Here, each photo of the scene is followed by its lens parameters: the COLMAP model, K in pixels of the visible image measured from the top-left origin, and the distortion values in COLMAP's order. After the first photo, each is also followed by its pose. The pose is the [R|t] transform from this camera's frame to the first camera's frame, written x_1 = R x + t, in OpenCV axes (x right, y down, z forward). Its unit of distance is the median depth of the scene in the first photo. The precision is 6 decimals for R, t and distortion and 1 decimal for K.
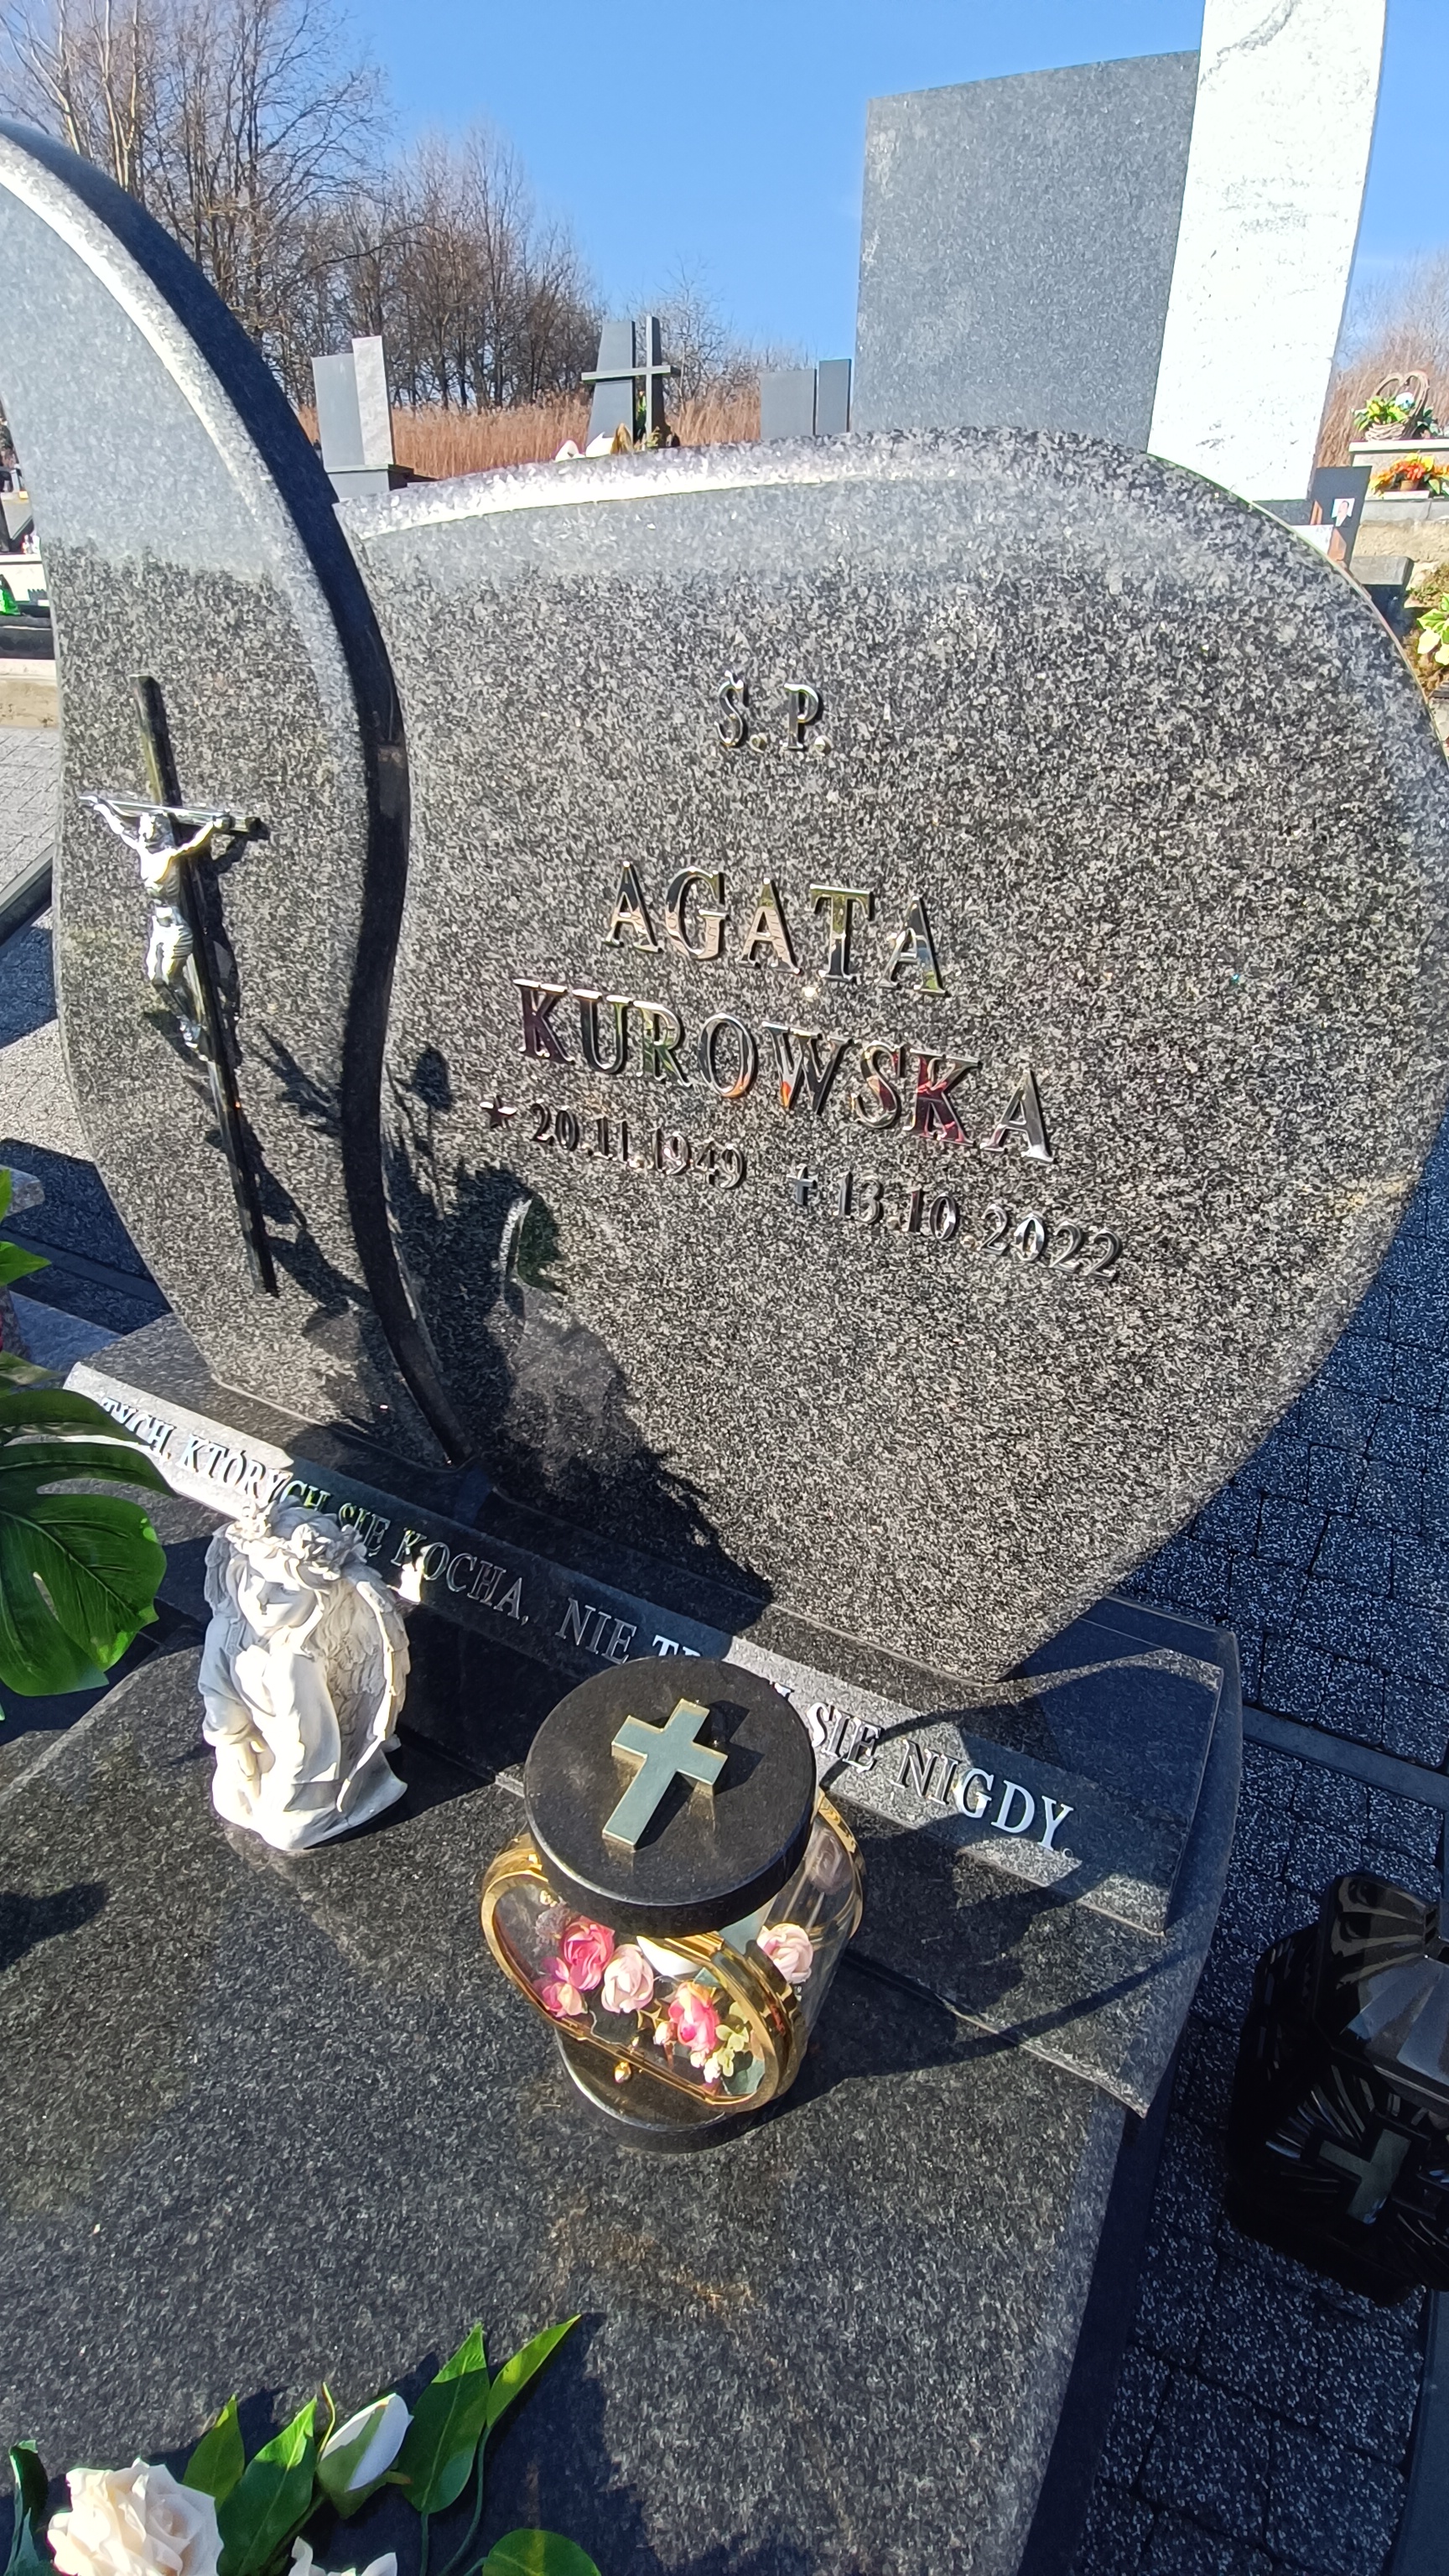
lens RADIAL K [[1145.9, 0, 740.4], [0, 1145.9, 1288.3], [0, 0, 1]] dist [-0.025403, 0.000693]
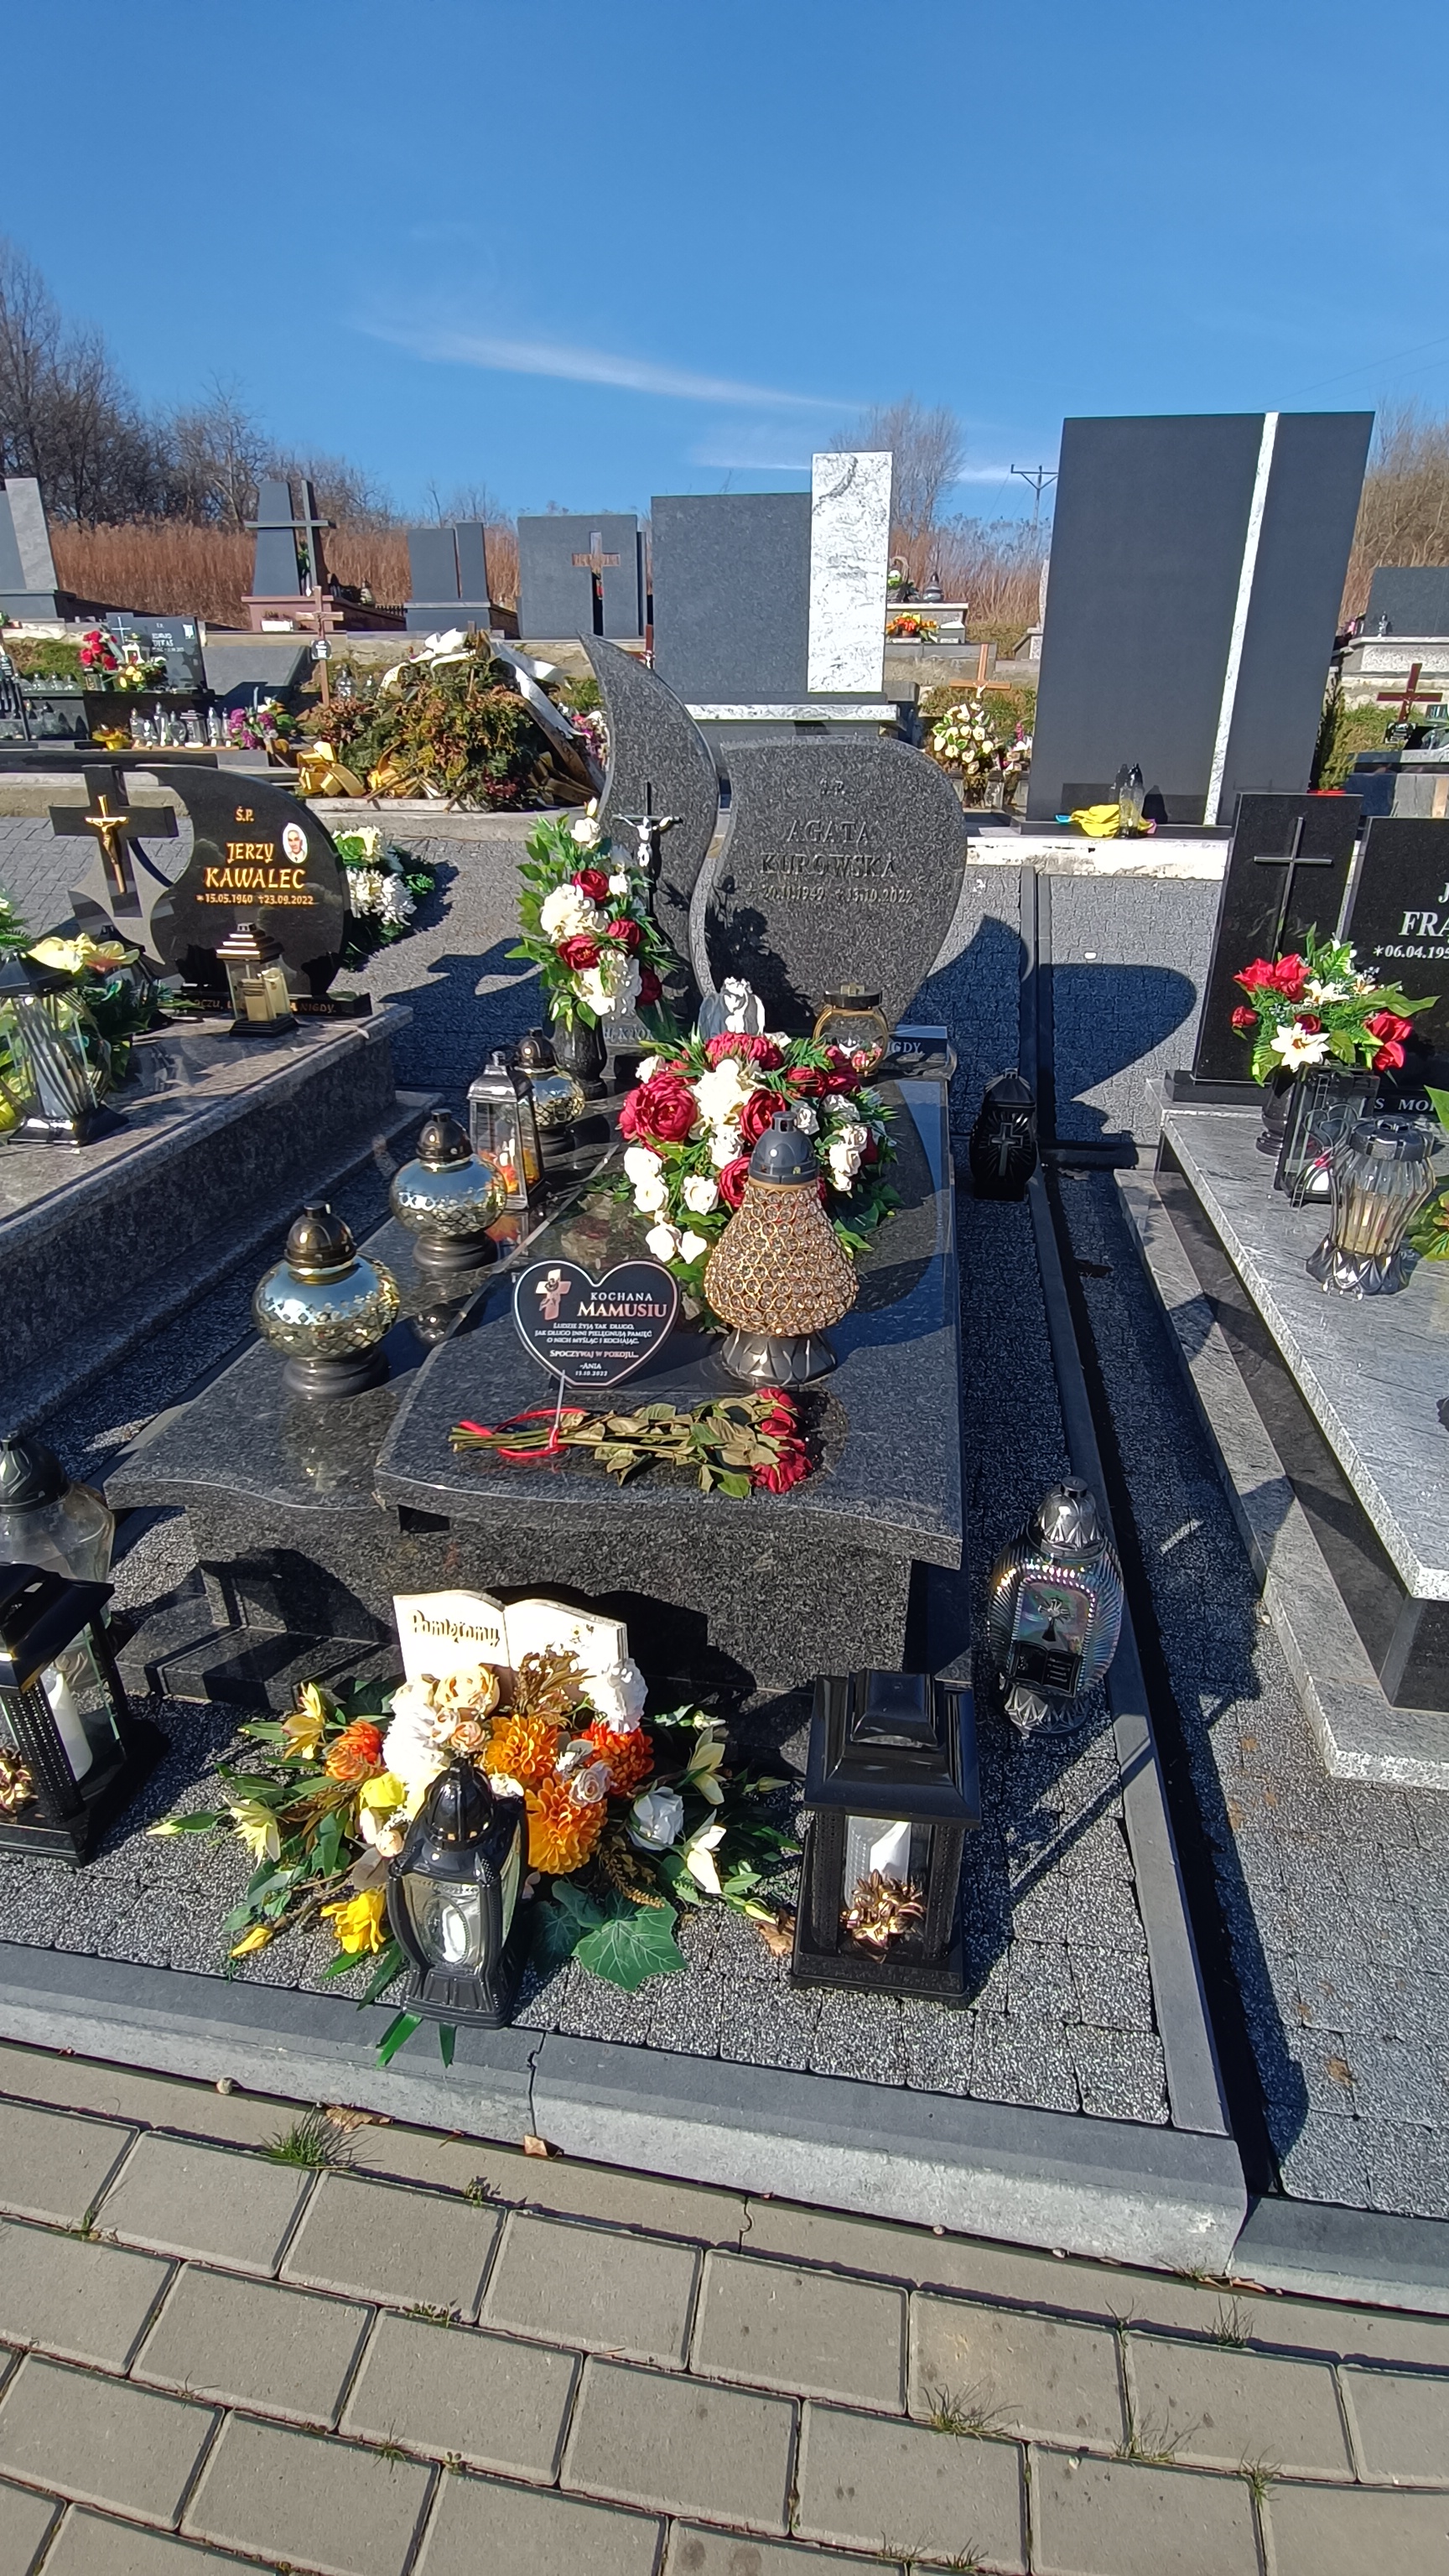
lens RADIAL K [[1145.9, 0, 722.0], [0, 1145.9, 1281.8], [0, 0, 1]] dist [-0.025403, 0.000693]
pose [[0.947897, -0.145435, 0.283444, -0.211990], [0.163810, 0.985593, -0.042108, 0.171738], [-0.273237, 0.086345, 0.958064, -0.339042]]
